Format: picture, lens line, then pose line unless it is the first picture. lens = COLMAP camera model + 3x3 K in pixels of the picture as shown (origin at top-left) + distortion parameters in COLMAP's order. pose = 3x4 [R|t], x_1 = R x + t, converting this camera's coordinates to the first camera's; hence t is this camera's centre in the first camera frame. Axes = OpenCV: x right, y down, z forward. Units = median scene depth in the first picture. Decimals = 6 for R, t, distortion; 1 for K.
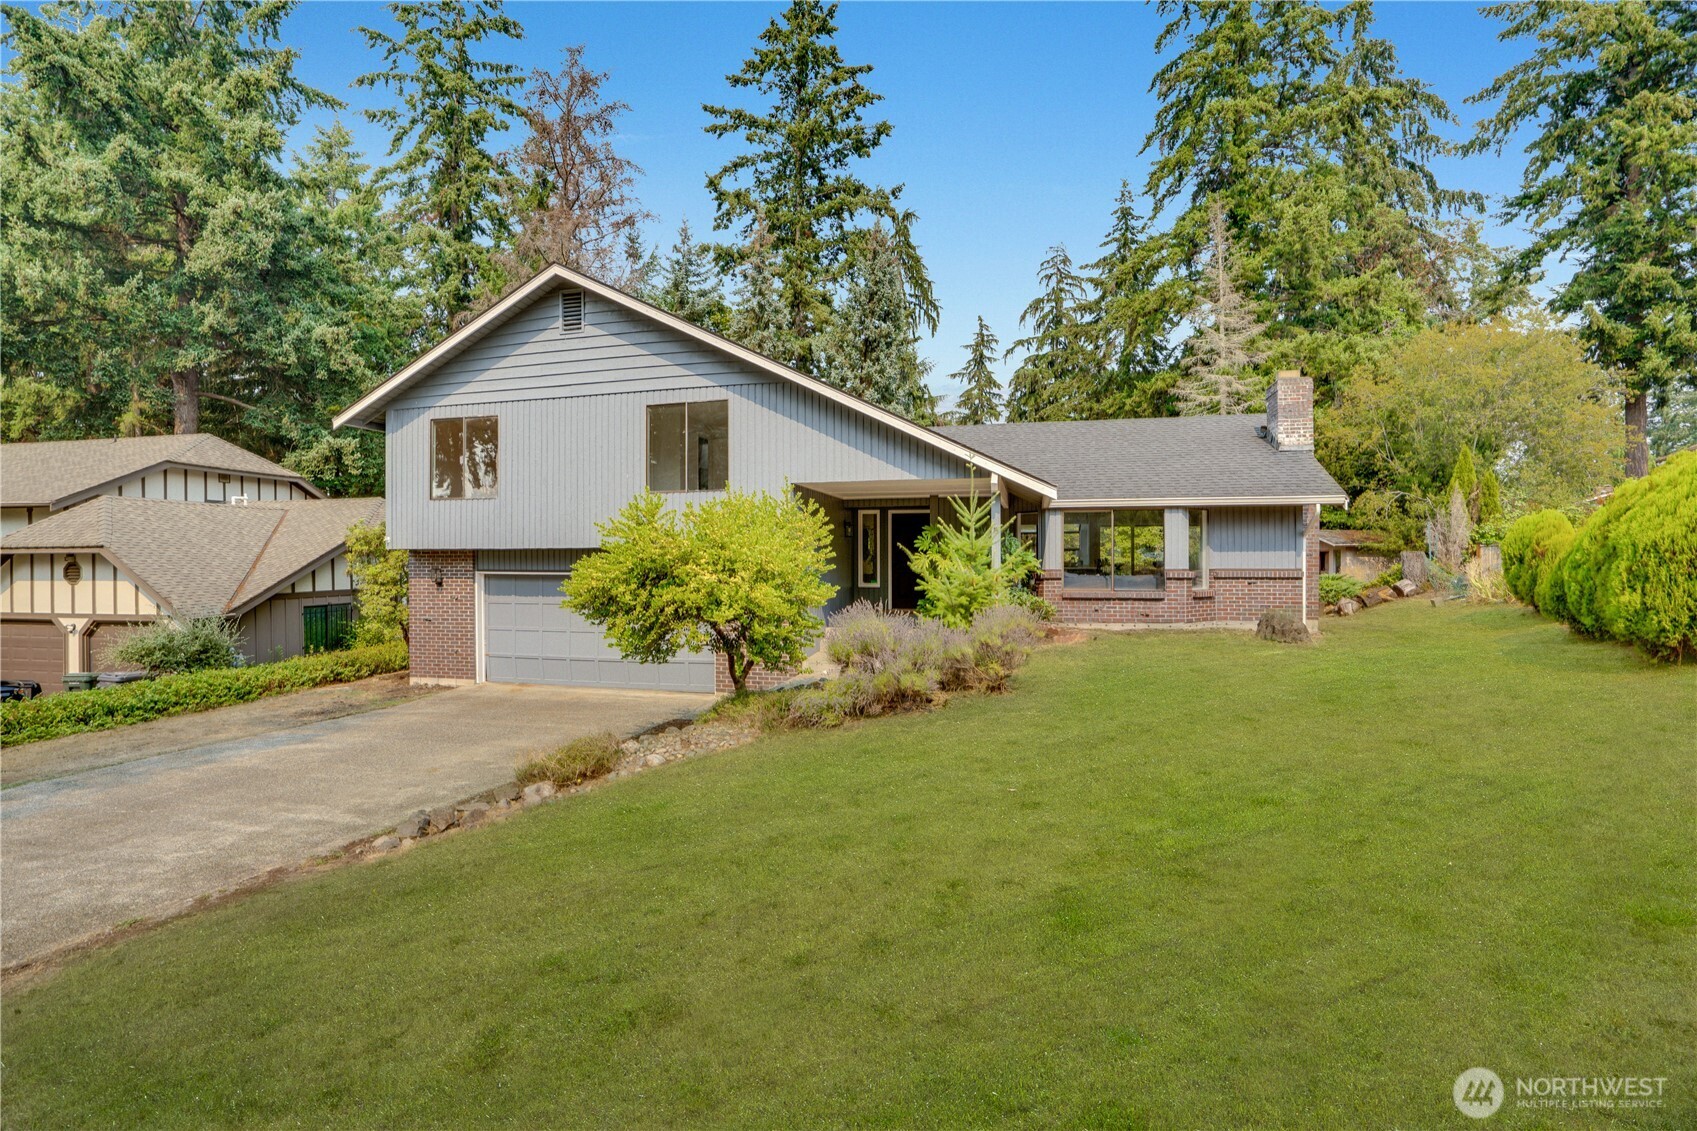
lens RADIAL K [[788.3, 0, 854.5], [0, 788.3, 566.9], [0, 0, 1]] dist [-0.056085, 0.020807]
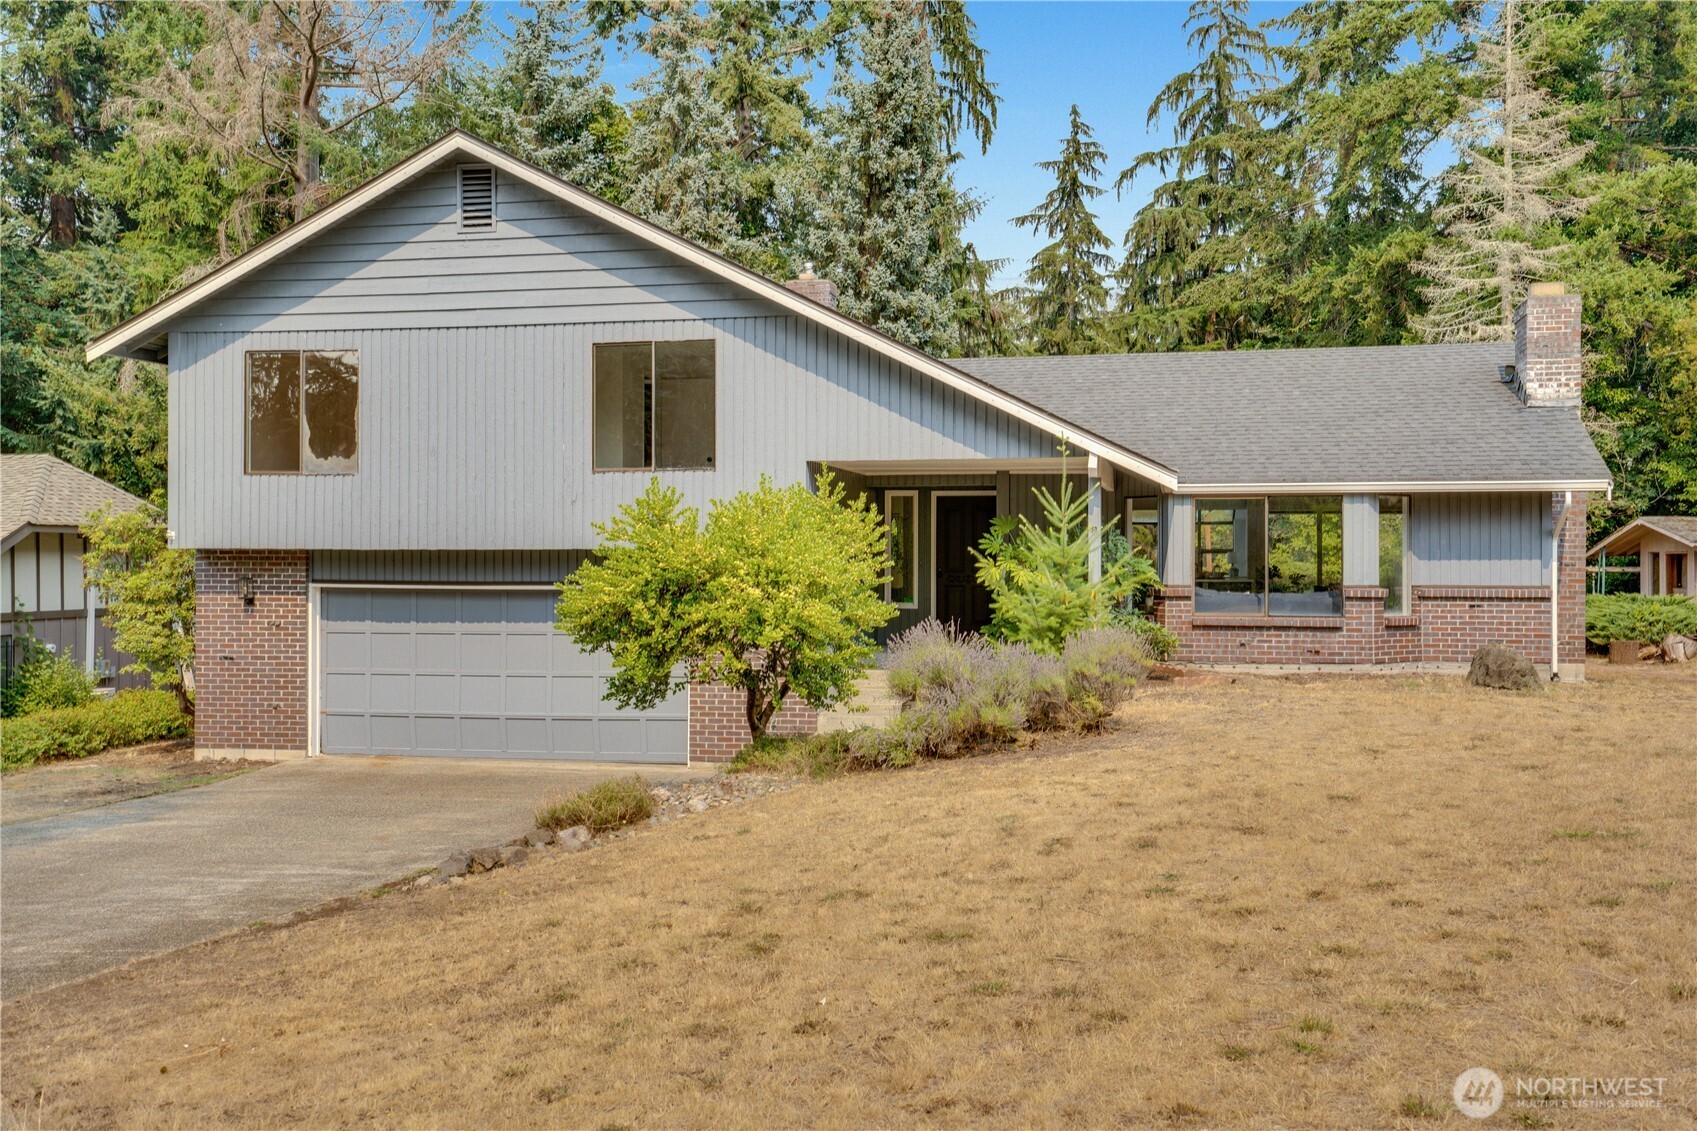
lens RADIAL K [[1540.7, 0, 882.7], [0, 1540.7, 570.4], [0, 0, 1]] dist [0.057464, -0.003543]
pose [[0.999228, 0.005020, 0.038959, -0.054878], [-0.004807, 0.999973, -0.005568, -0.000238], [-0.038986, 0.005377, 0.999225, -0.319466]]
